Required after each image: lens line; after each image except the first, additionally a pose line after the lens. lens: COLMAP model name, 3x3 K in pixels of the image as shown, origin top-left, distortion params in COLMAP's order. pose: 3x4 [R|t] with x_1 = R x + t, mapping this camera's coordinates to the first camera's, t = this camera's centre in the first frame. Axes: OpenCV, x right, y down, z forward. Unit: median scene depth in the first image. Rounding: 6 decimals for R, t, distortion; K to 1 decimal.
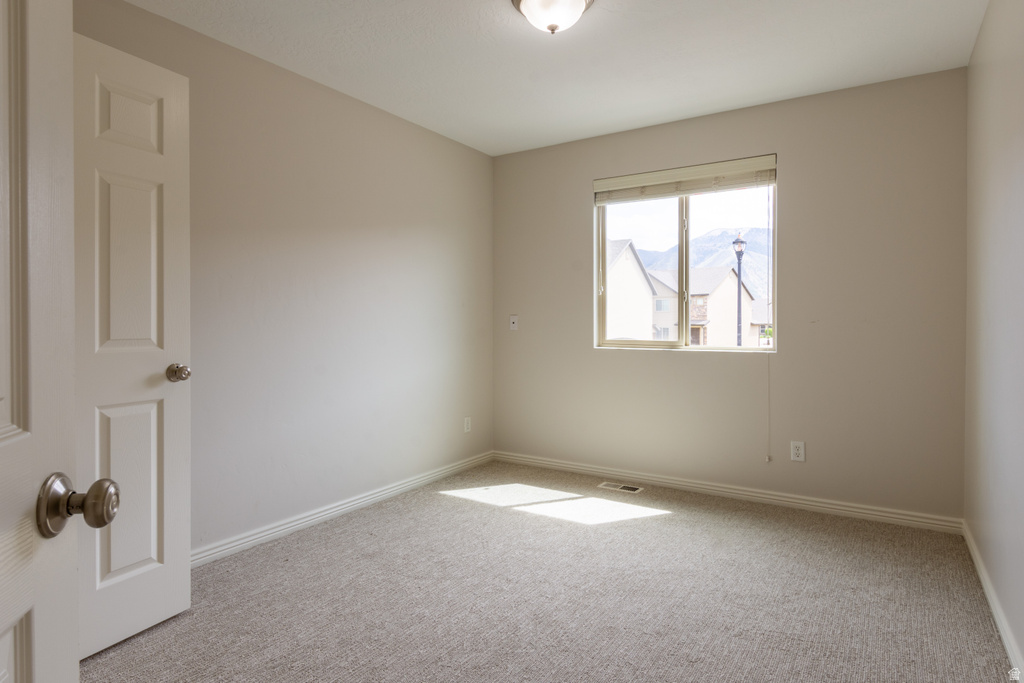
lens RADIAL K [[572.0, 0, 512.5], [0, 572.0, 334.0], [0, 0, 1]] dist [-0.001334, -0.000471]
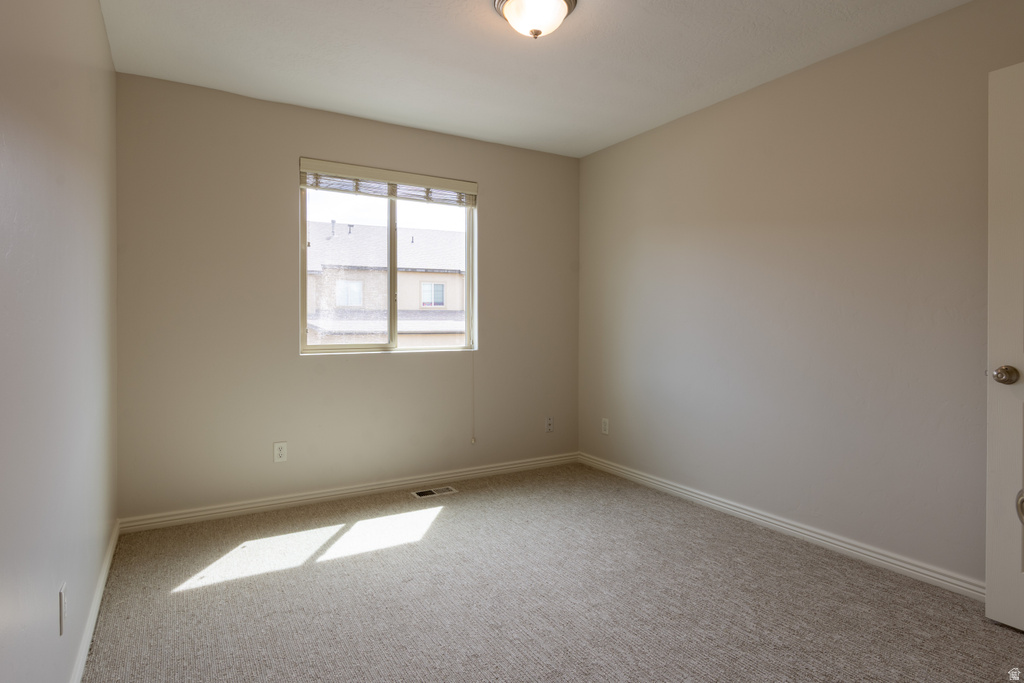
lens RADIAL K [[572.0, 0, 515.0], [0, 572.0, 338.5], [0, 0, 1]] dist [-0.001334, -0.000471]
pose [[0.423675, -0.019523, 0.905604, -0.540096], [0.020347, 0.999721, 0.012033, -0.003961], [-0.905586, 0.013328, 0.423954, 0.385220]]
